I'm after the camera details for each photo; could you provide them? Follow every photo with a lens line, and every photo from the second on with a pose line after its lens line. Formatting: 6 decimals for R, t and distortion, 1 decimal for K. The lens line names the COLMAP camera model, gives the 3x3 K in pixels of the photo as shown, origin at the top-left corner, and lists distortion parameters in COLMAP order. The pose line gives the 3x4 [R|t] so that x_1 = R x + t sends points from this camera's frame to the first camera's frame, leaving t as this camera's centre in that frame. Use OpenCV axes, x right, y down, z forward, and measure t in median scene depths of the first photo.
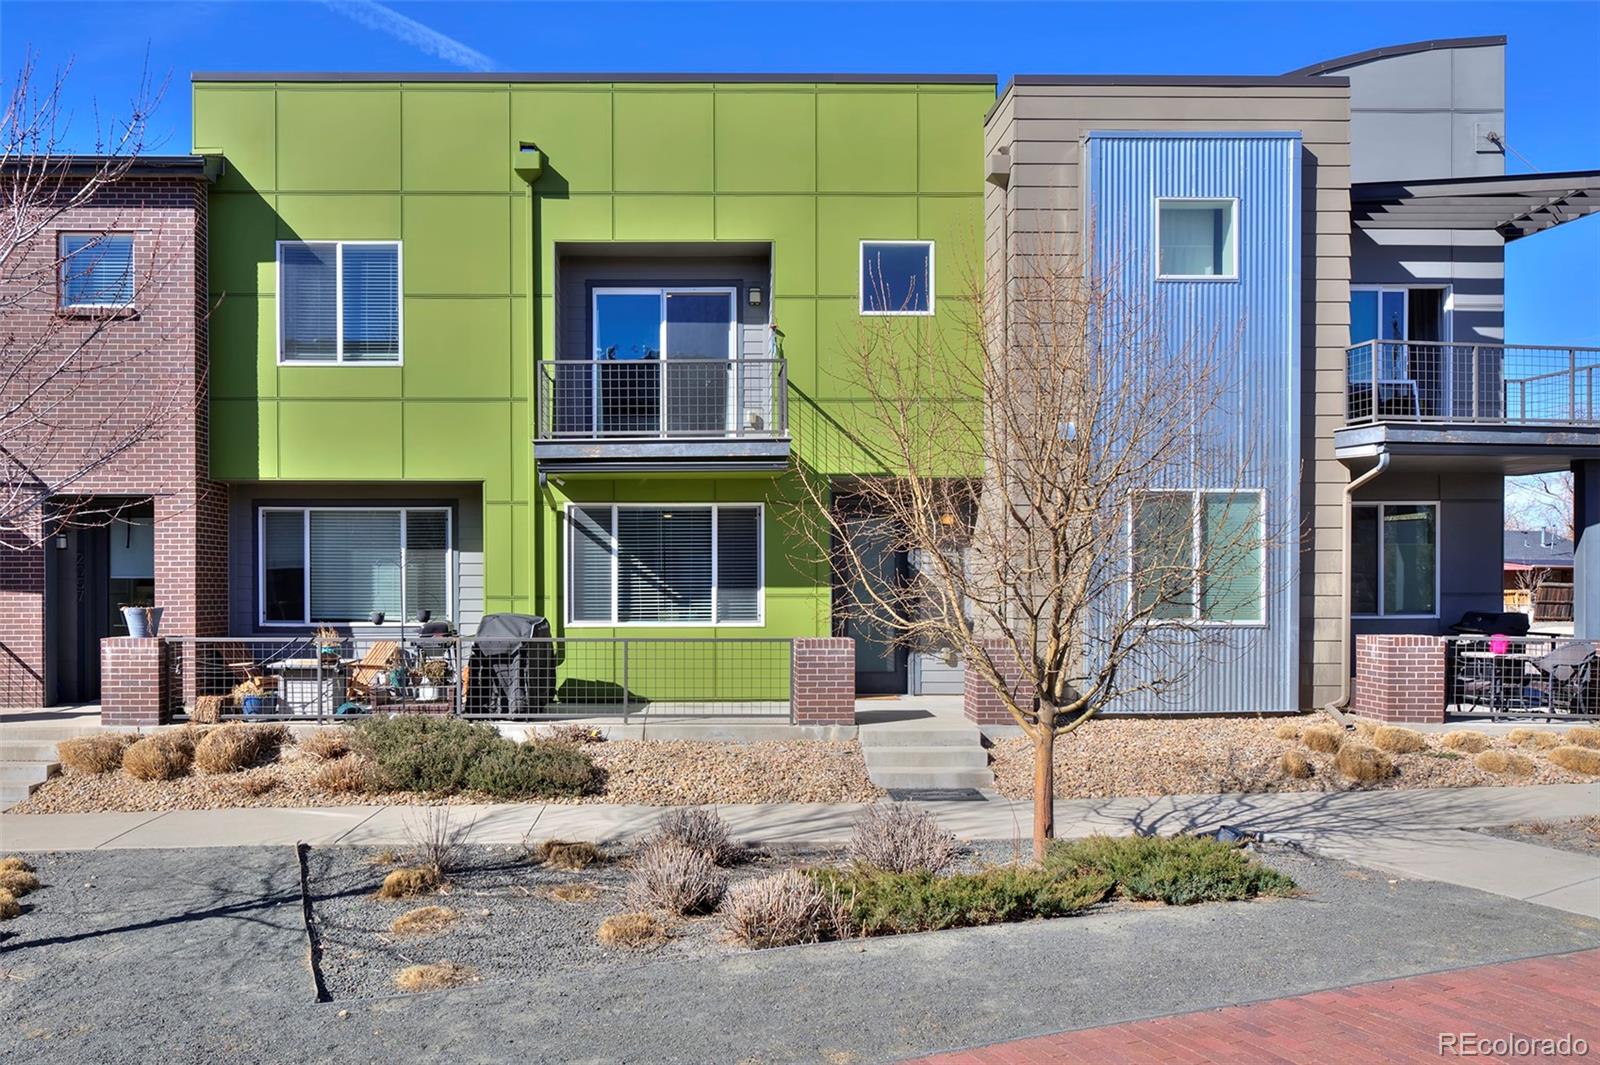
lens RADIAL K [[1216.9, 0, 696.0], [0, 1216.9, 587.1], [0, 0, 1]] dist [0.001064, -0.007415]
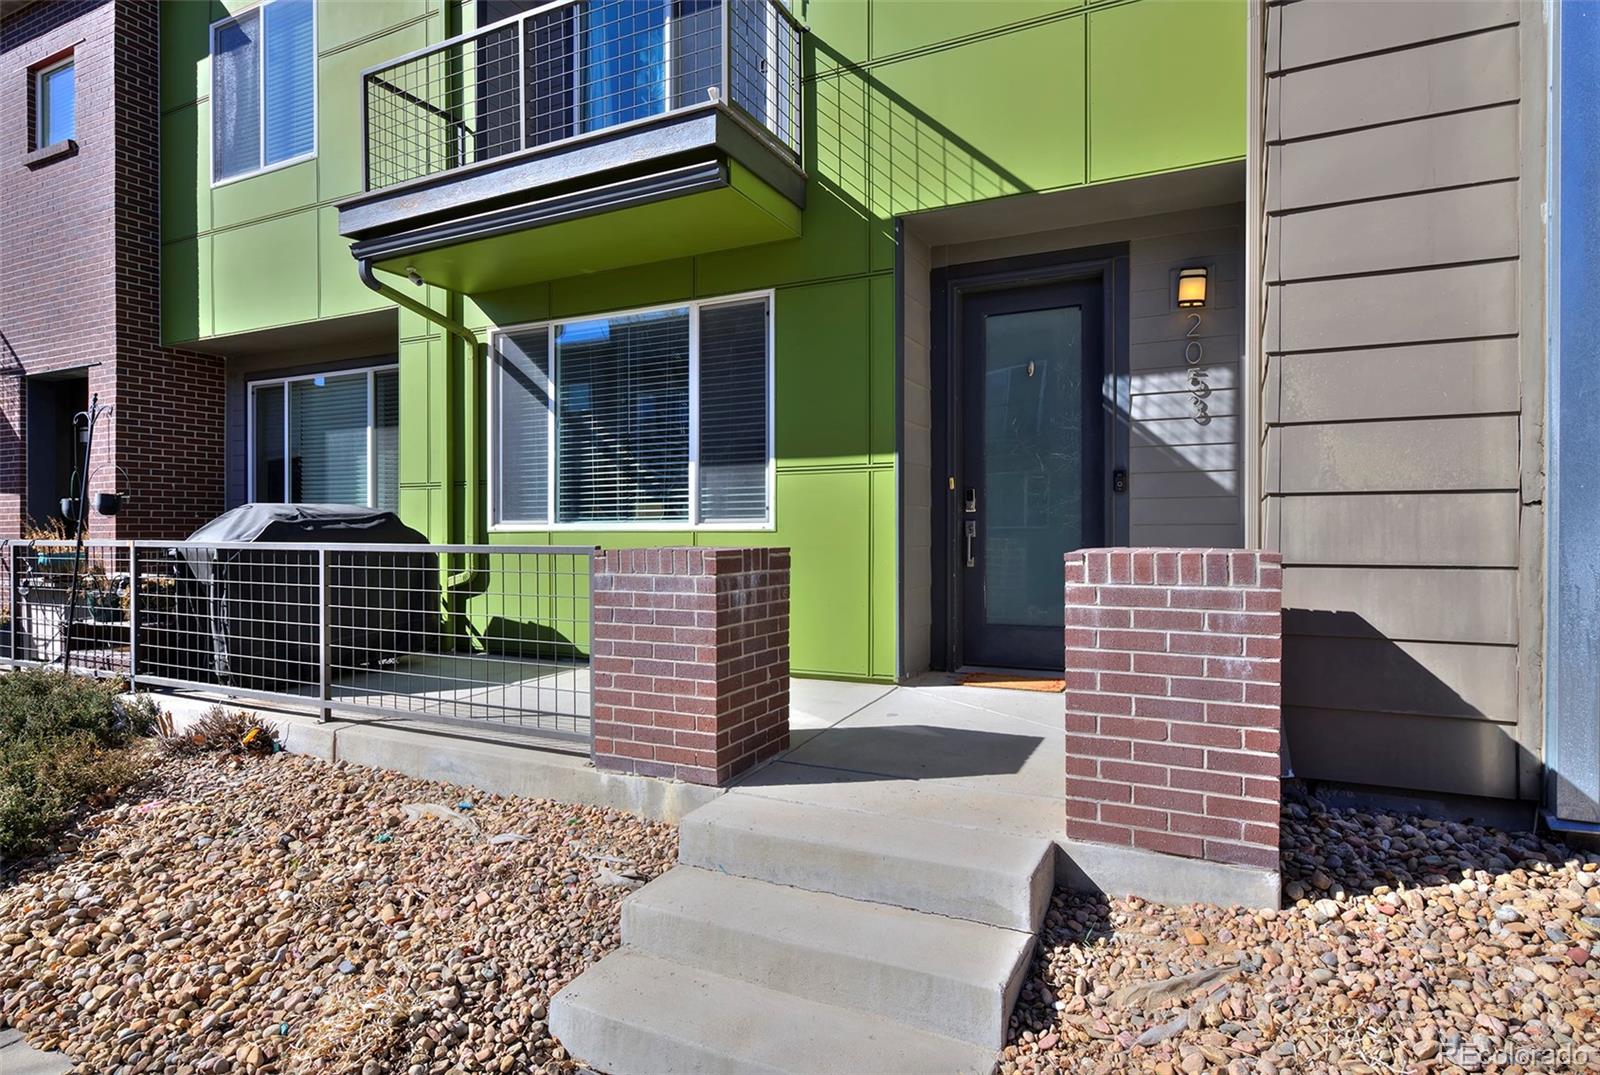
lens RADIAL K [[879.5, 0, 796.5], [0, 879.5, 533.3], [0, 0, 1]] dist [0.000722, -0.000960]
pose [[0.890227, 0.001303, -0.455515, 0.234180], [0.001618, 0.999981, 0.006022, 0.031530], [0.455514, -0.006098, 0.890207, 0.673665]]
